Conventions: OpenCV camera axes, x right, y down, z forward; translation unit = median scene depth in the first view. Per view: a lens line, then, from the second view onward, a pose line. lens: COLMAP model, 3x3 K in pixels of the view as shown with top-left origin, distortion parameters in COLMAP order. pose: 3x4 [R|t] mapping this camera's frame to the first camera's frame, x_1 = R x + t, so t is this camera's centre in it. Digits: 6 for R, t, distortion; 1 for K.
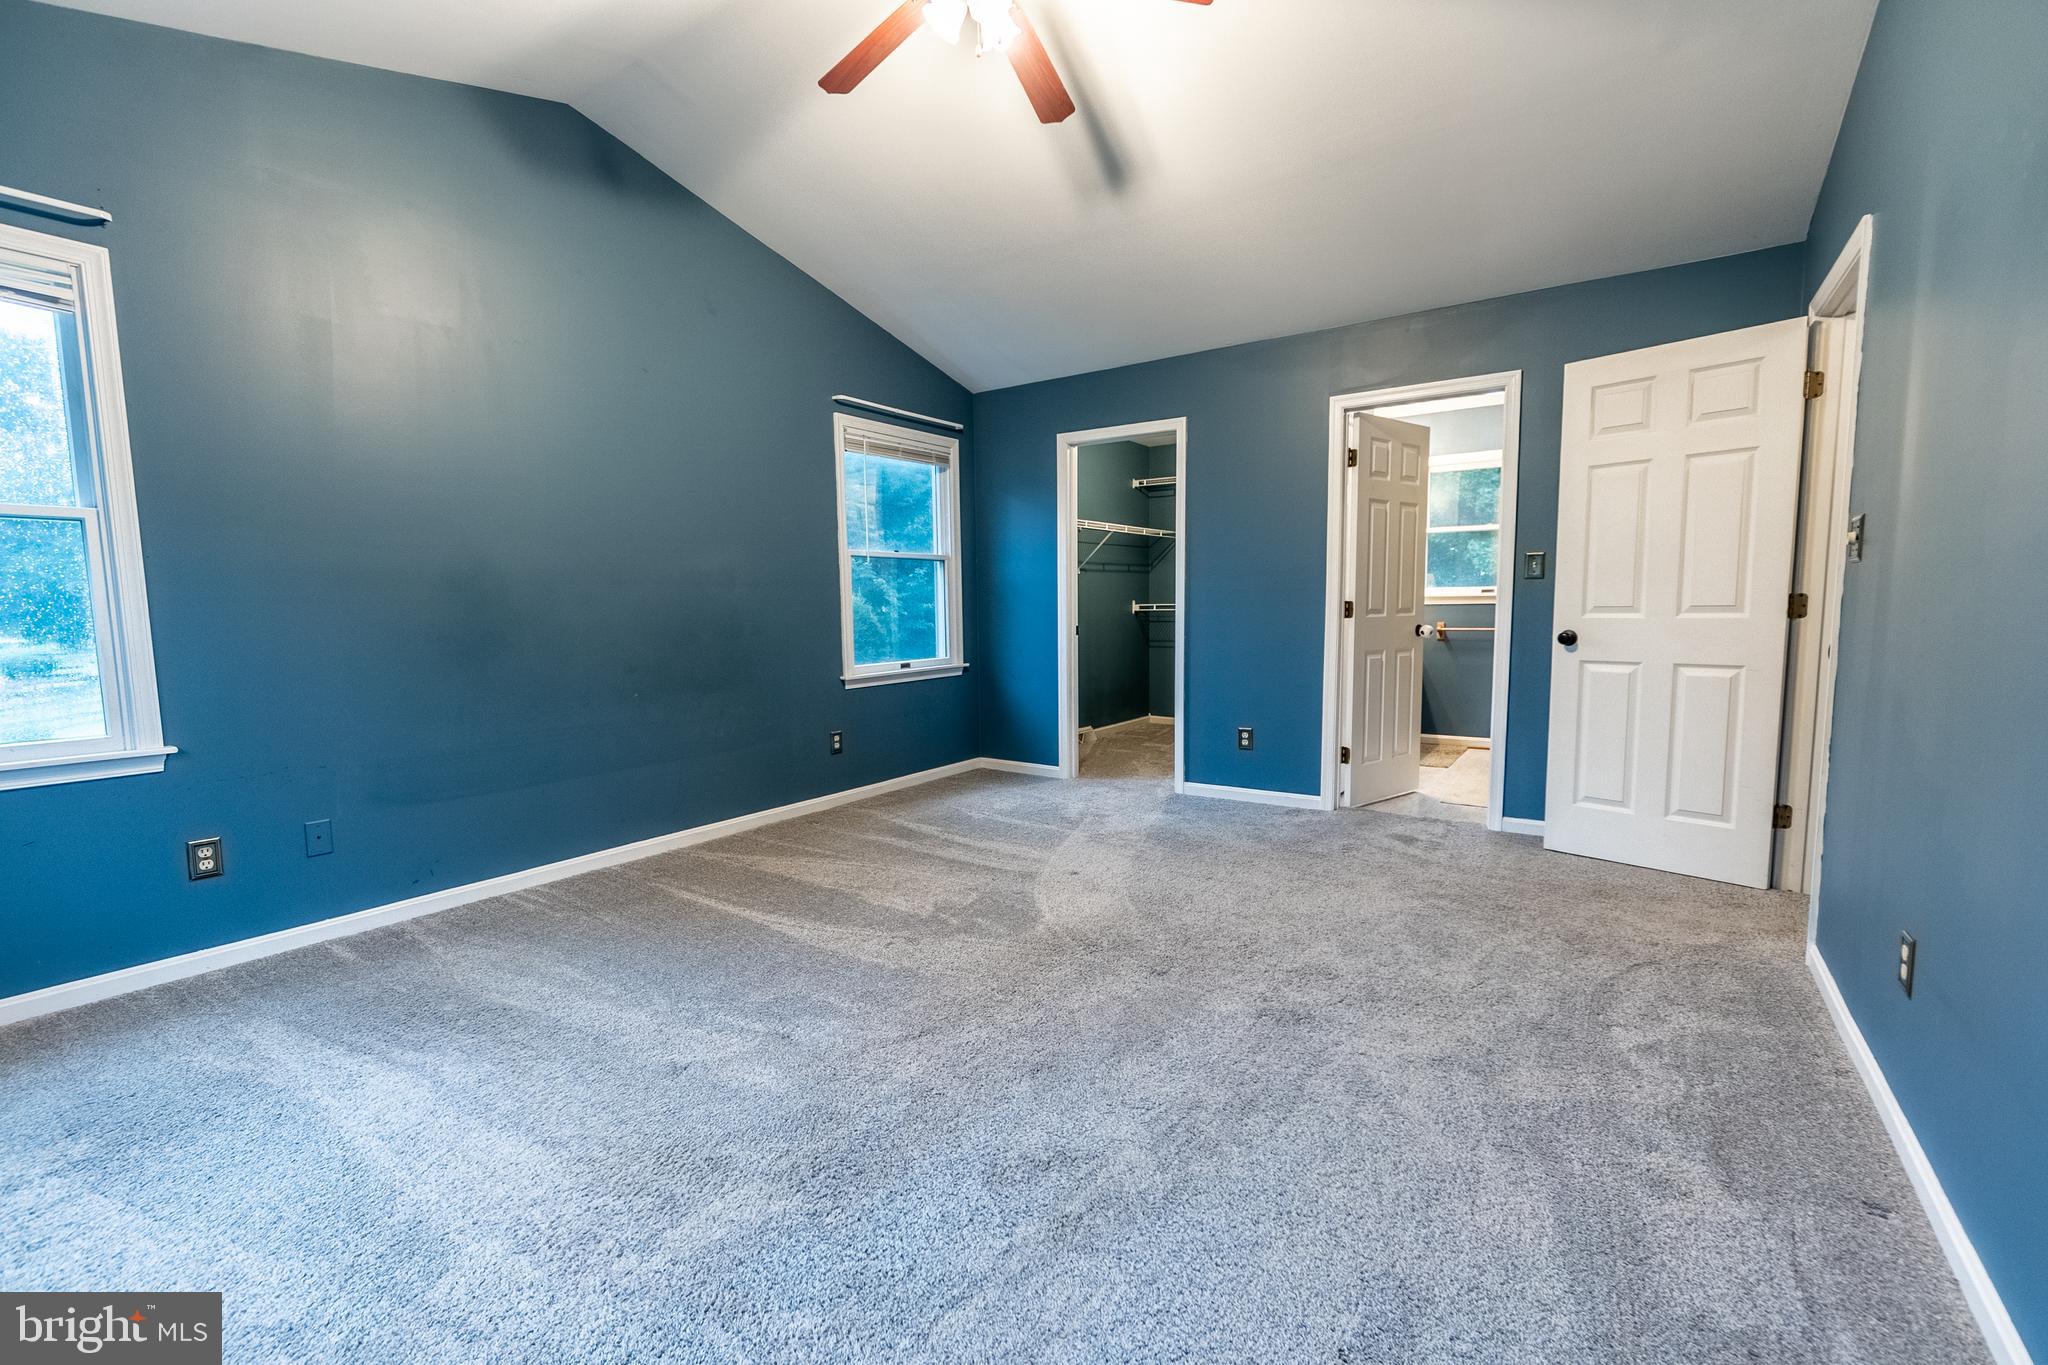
lens RADIAL K [[883.0, 0, 1019.4], [0, 883.0, 657.1], [0, 0, 1]] dist [0.025725, 0.000197]
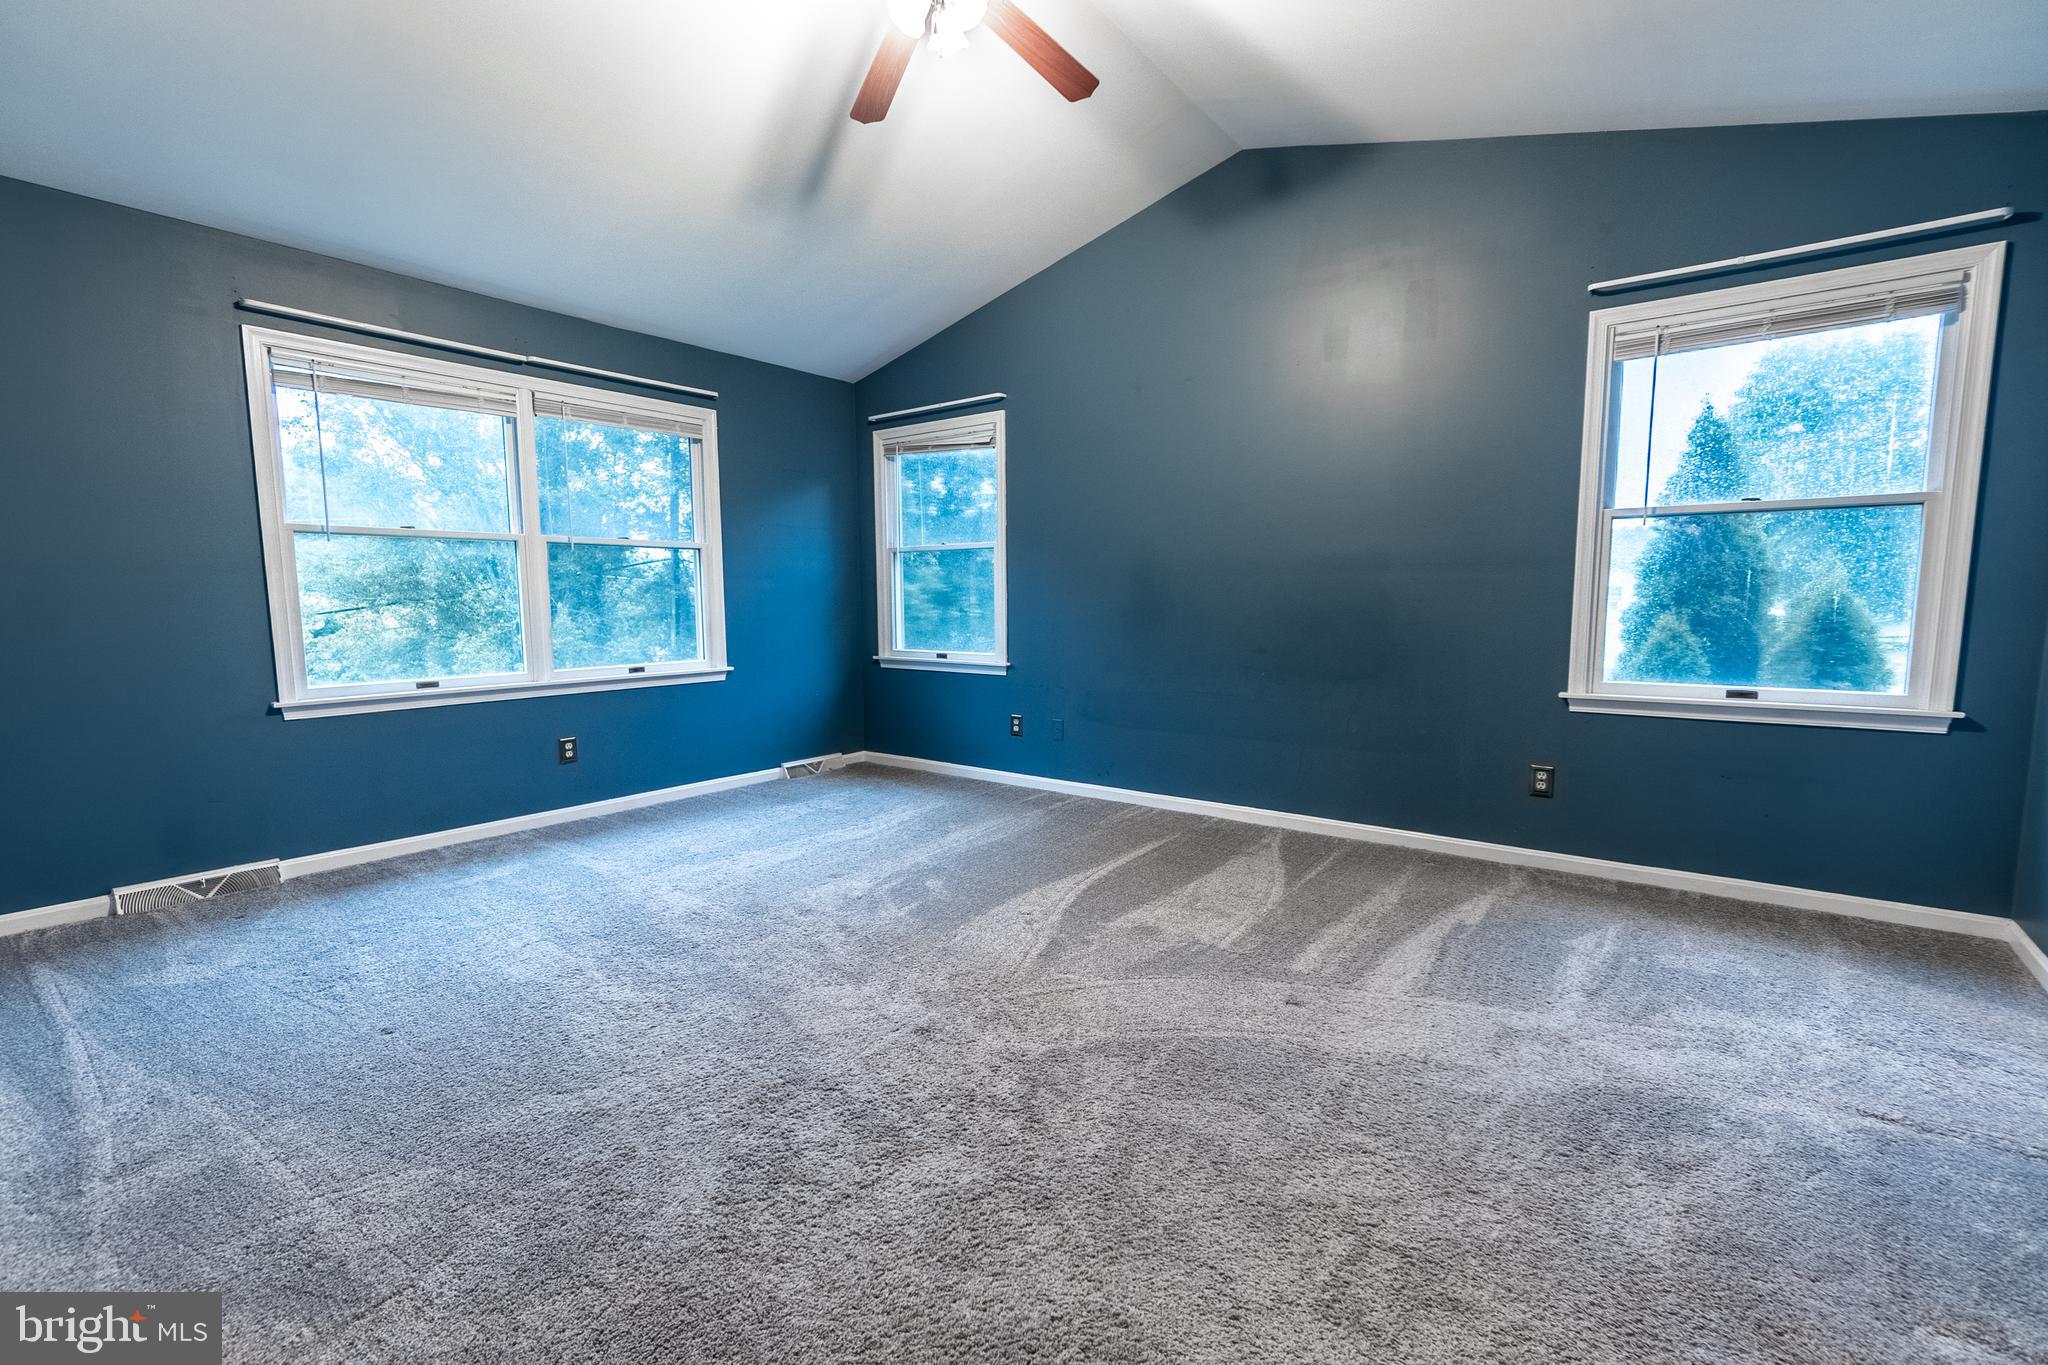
lens RADIAL K [[887.0, 0, 1018.9], [0, 887.0, 693.1], [0, 0, 1]] dist [0.001920, 0.000372]
pose [[-0.024286, 0.136796, -0.990302, 0.620747], [-0.049082, 0.989236, 0.137852, -0.066202], [0.998499, 0.051954, -0.017310, 0.691893]]
